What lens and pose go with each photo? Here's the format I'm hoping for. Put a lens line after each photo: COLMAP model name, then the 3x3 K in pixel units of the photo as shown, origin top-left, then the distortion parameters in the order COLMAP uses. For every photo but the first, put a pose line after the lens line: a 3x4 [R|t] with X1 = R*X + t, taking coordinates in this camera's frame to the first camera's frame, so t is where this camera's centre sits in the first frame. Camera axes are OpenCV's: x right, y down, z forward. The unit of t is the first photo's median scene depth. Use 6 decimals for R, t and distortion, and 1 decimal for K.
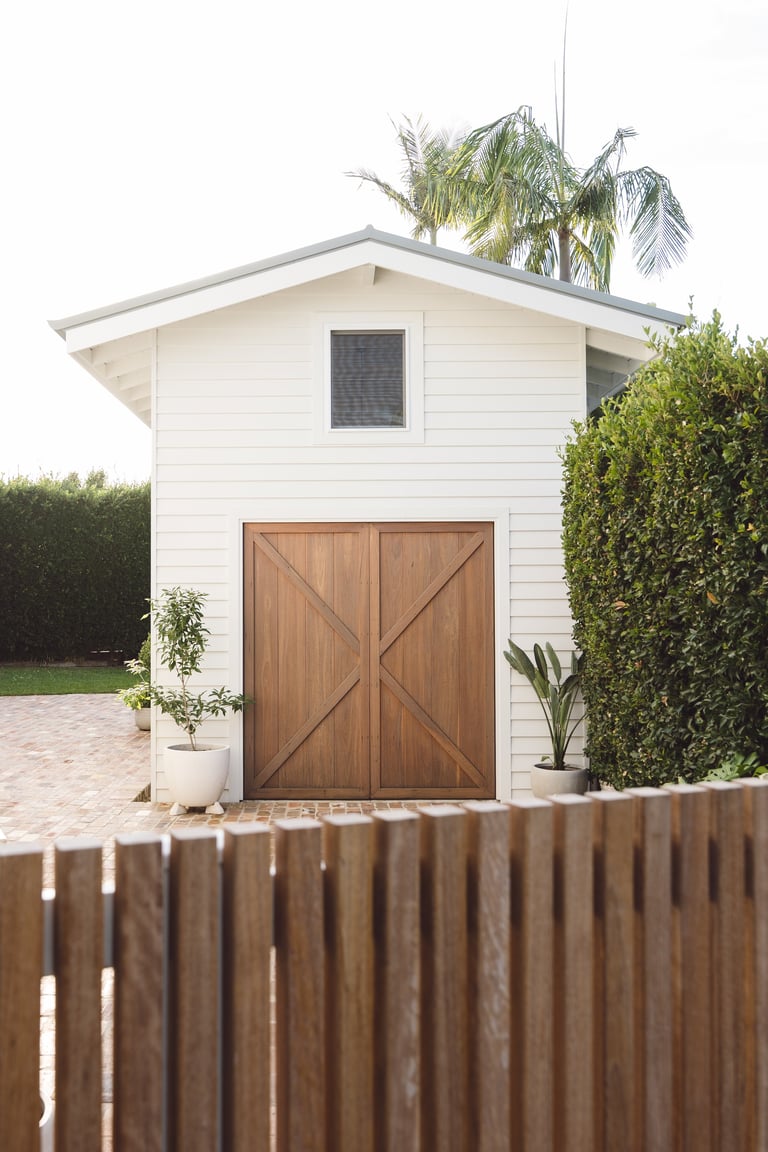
lens RADIAL K [[1068.7, 0, 318.2], [0, 1068.7, 574.9], [0, 0, 1]] dist [-0.003953, -0.006608]
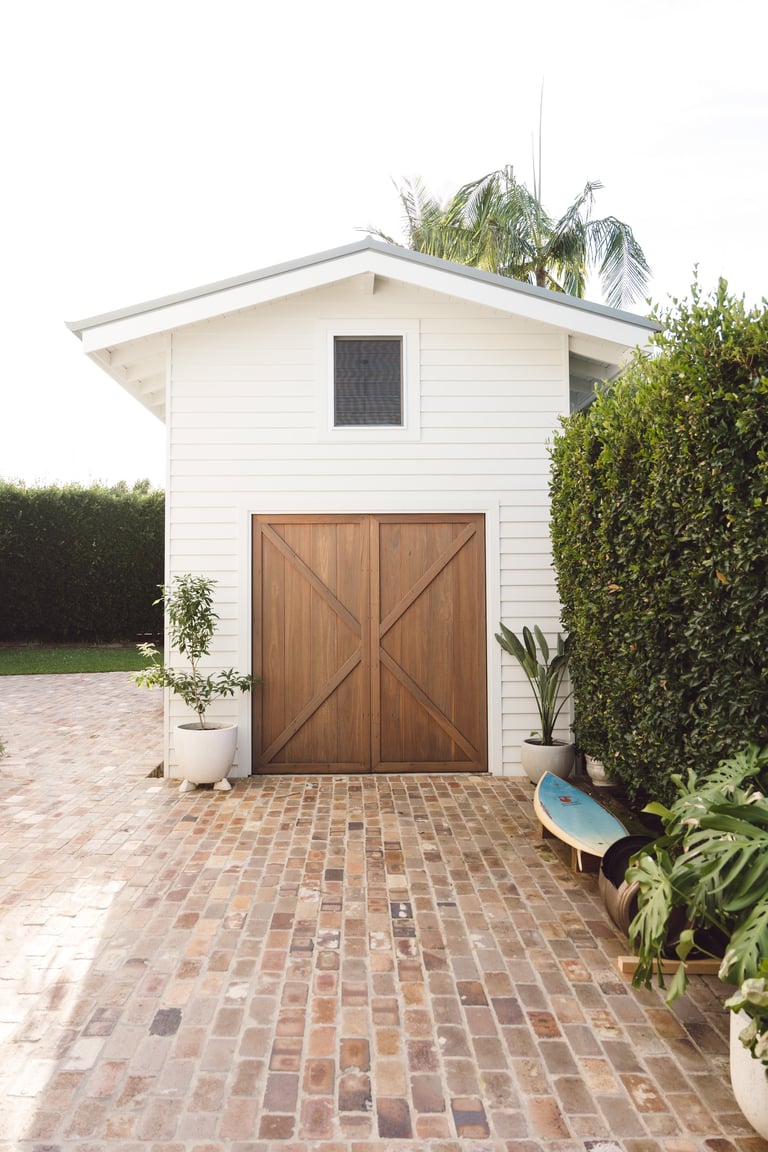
lens RADIAL K [[862.3, 0, 365.5], [0, 862.3, 552.9], [0, 0, 1]] dist [-0.006577, -0.001344]
pose [[0.999490, -0.000730, 0.031938, 0.016379], [0.001389, 0.999786, -0.020625, 0.008198], [-0.031916, 0.020659, 0.999277, 0.140356]]
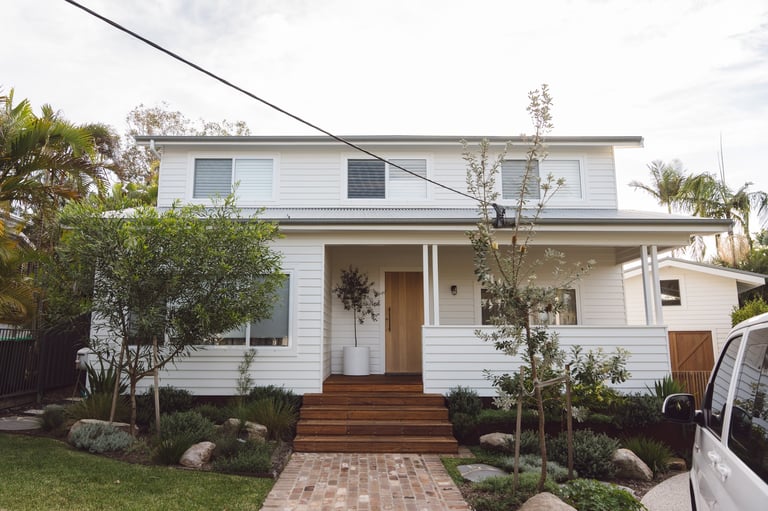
lens RADIAL K [[527.1, 0, 359.9], [0, 527.1, 257.2], [0, 0, 1]] dist [-0.001361, -0.003939]
pose [[0.918827, -0.053742, -0.390984, -0.233689], [0.004997, 0.992190, -0.124635, -0.084557], [0.394628, 0.112564, 0.911920, -1.199354]]
